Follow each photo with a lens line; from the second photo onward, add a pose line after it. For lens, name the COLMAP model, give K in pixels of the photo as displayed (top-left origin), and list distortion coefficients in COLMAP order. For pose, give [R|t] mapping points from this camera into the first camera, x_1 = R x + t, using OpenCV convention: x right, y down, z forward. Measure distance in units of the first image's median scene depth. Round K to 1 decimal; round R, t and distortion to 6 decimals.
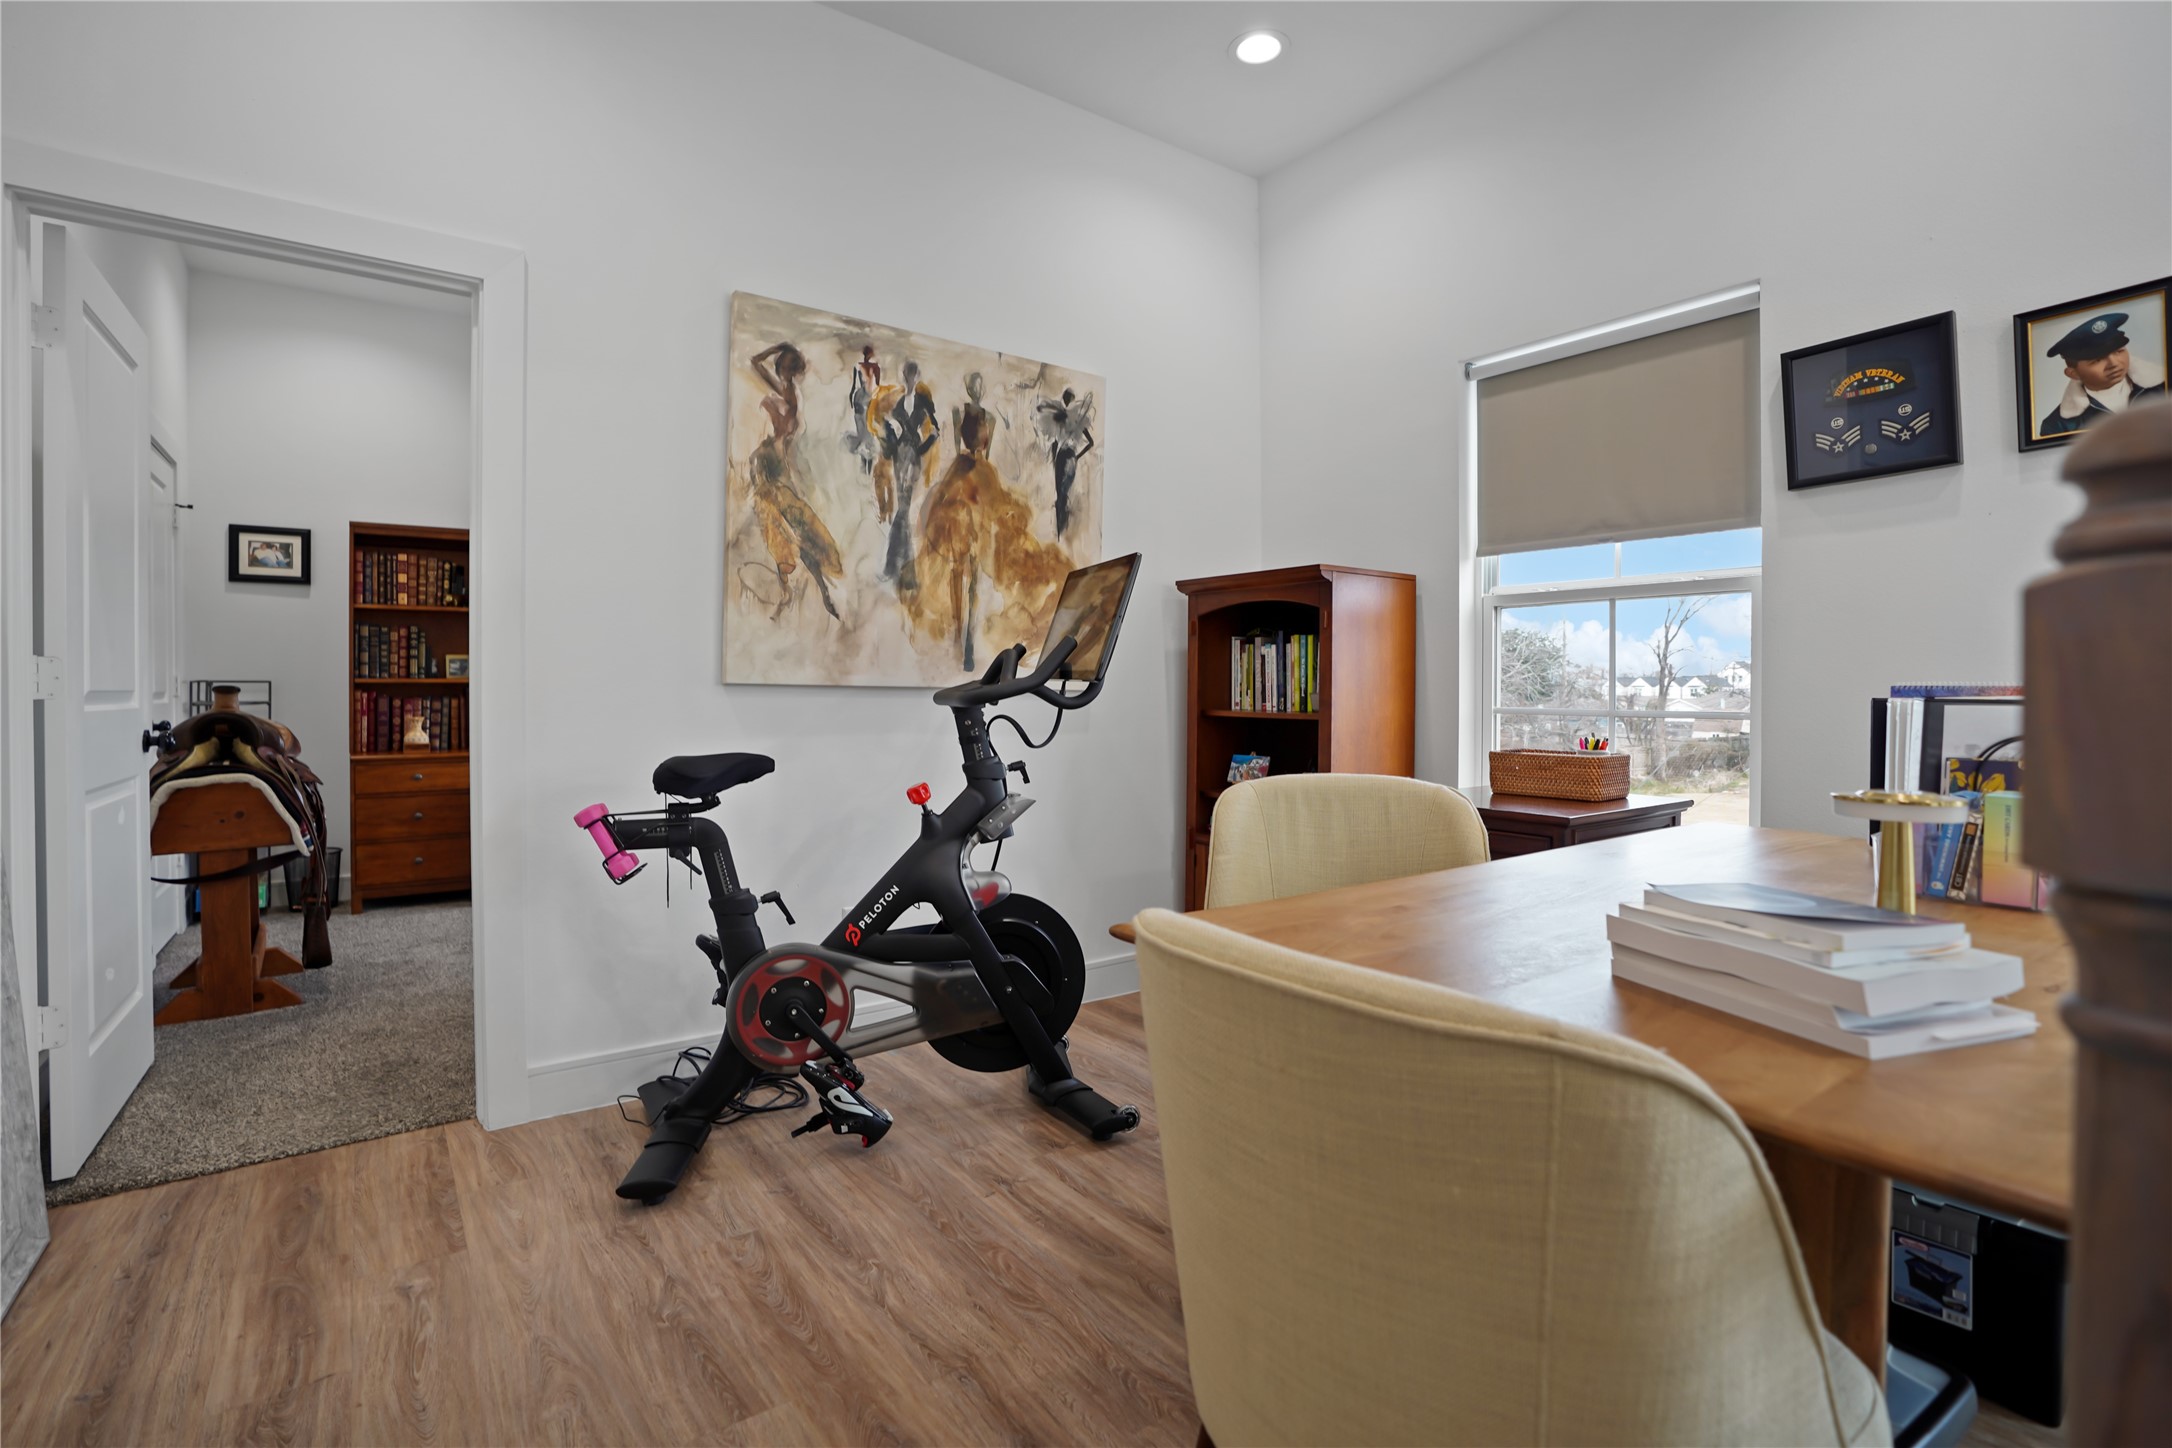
lens RADIAL K [[1031.8, 0, 1056.1], [0, 1031.8, 735.4], [0, 0, 1]] dist [-0.069427, 0.028180]
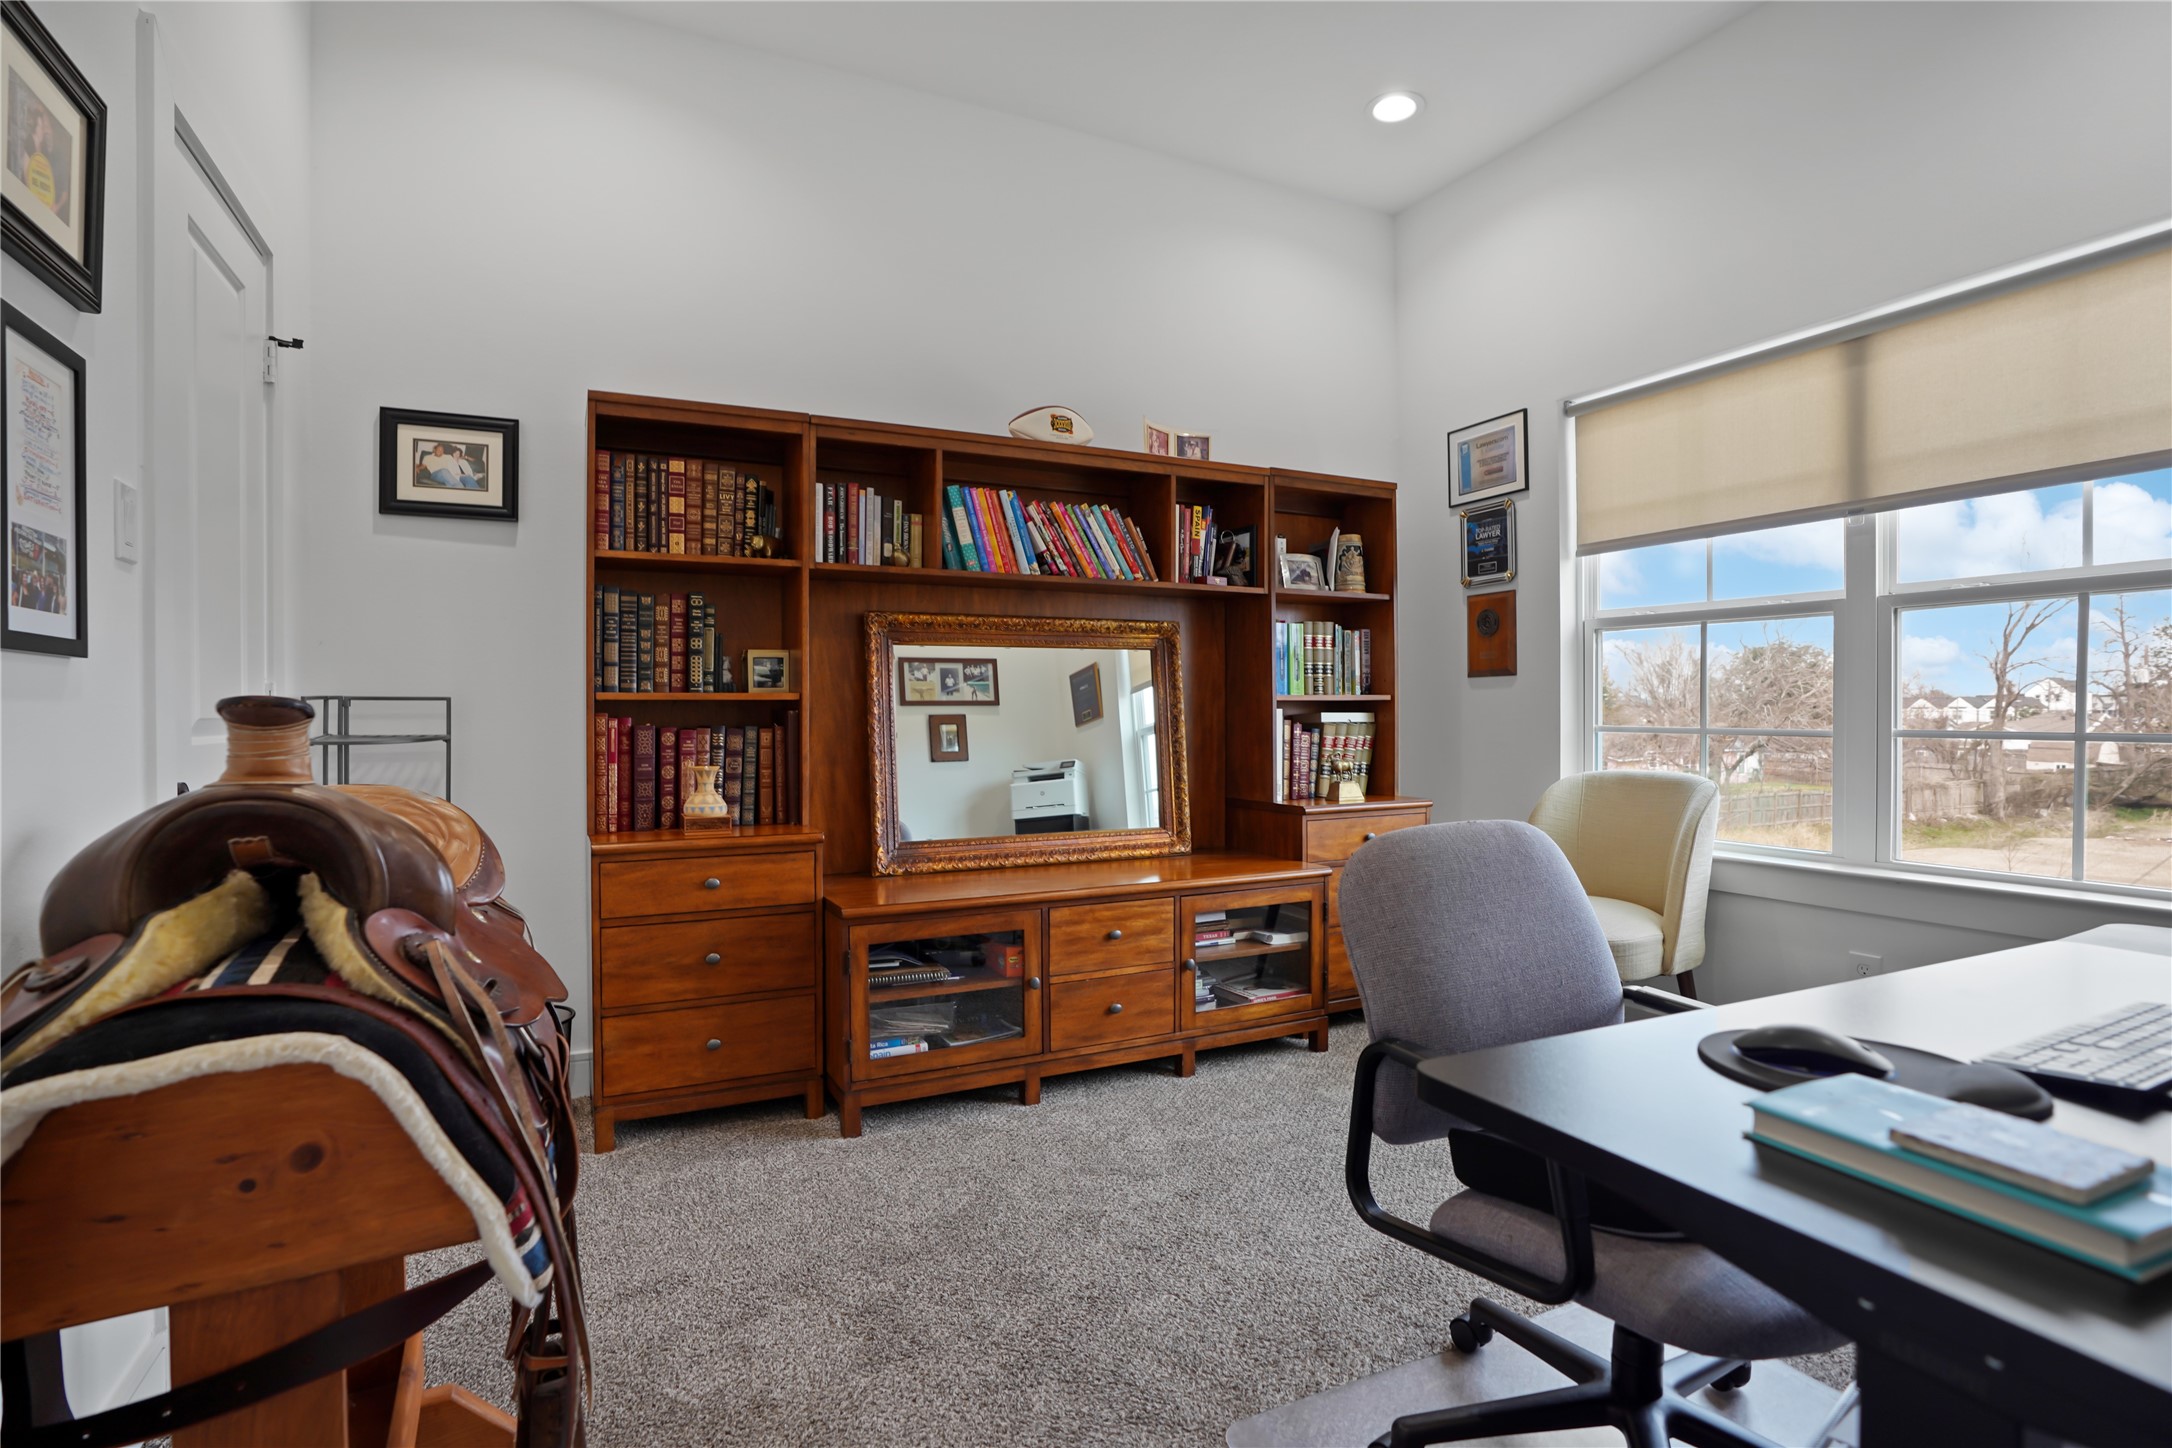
lens RADIAL K [[1091.7, 0, 1082.9], [0, 1091.7, 770.6], [0, 0, 1]] dist [-0.071379, 0.025415]
pose [[0.989098, 0.003789, -0.147207, -0.360032], [-0.002706, 0.999968, 0.007559, -0.020469], [0.147231, -0.007078, 0.989077, 0.475477]]
